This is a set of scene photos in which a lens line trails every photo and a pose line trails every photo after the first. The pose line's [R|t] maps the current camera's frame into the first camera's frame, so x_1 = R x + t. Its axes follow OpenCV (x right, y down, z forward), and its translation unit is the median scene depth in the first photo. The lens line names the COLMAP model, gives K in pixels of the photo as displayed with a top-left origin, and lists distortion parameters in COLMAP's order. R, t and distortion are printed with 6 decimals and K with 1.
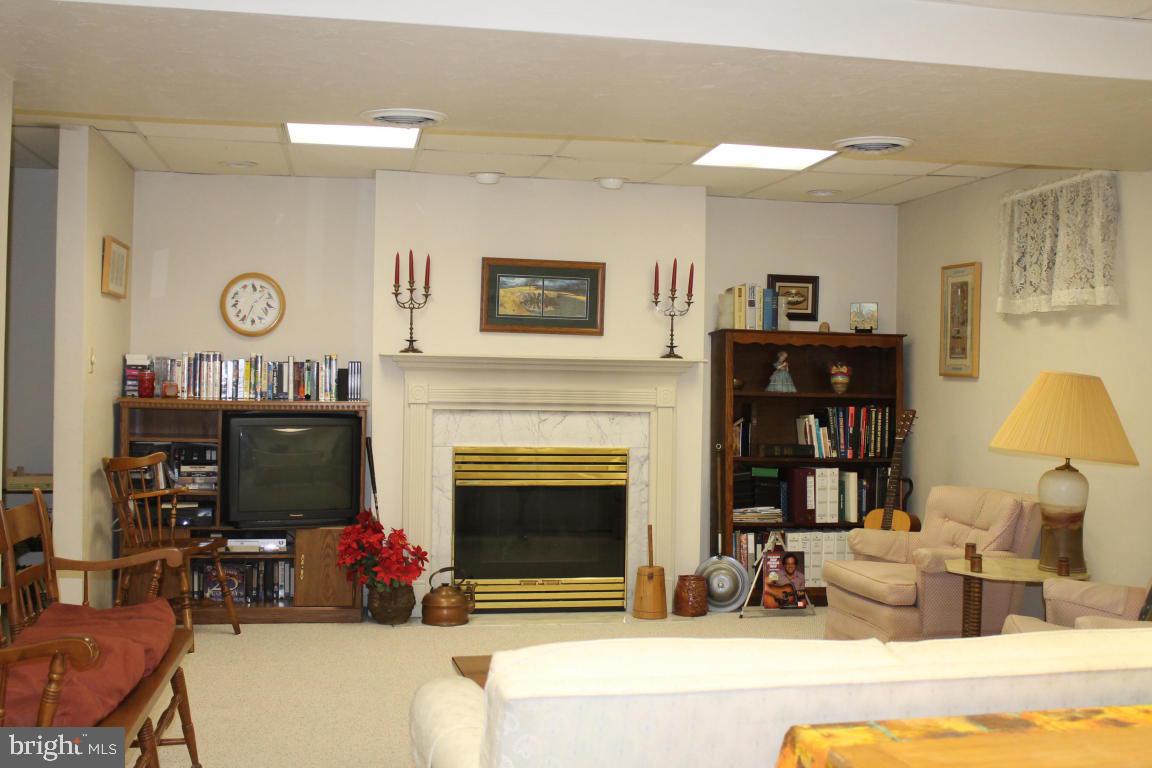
lens RADIAL K [[1215.9, 0, 576.0], [0, 1215.9, 384.0], [0, 0, 1]] dist [-0.127197, 0.006366]
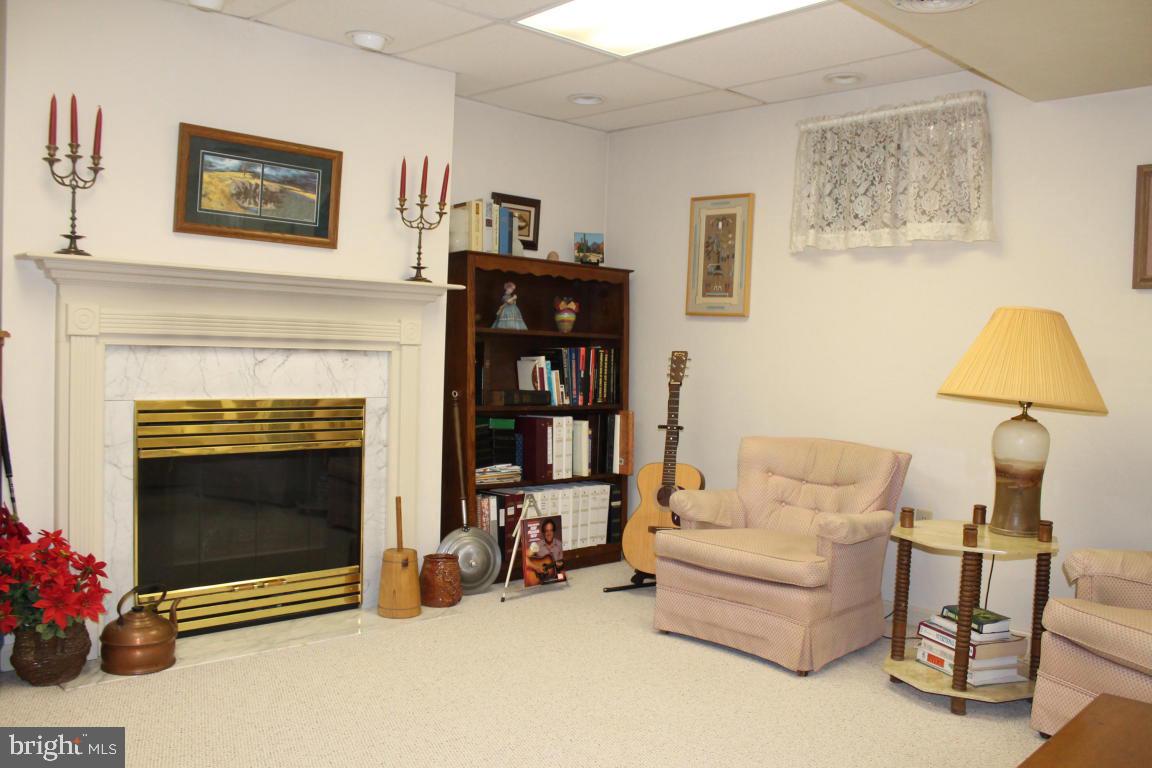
lens RADIAL K [[964.1, 0, 576.0], [0, 964.1, 384.0], [0, 0, 1]] dist [-0.182495, 0.181286]
pose [[0.839170, -0.009270, 0.543790, -0.173859], [-0.018527, 0.998787, 0.045618, 0.014139], [-0.543554, -0.048356, 0.837980, 0.427307]]
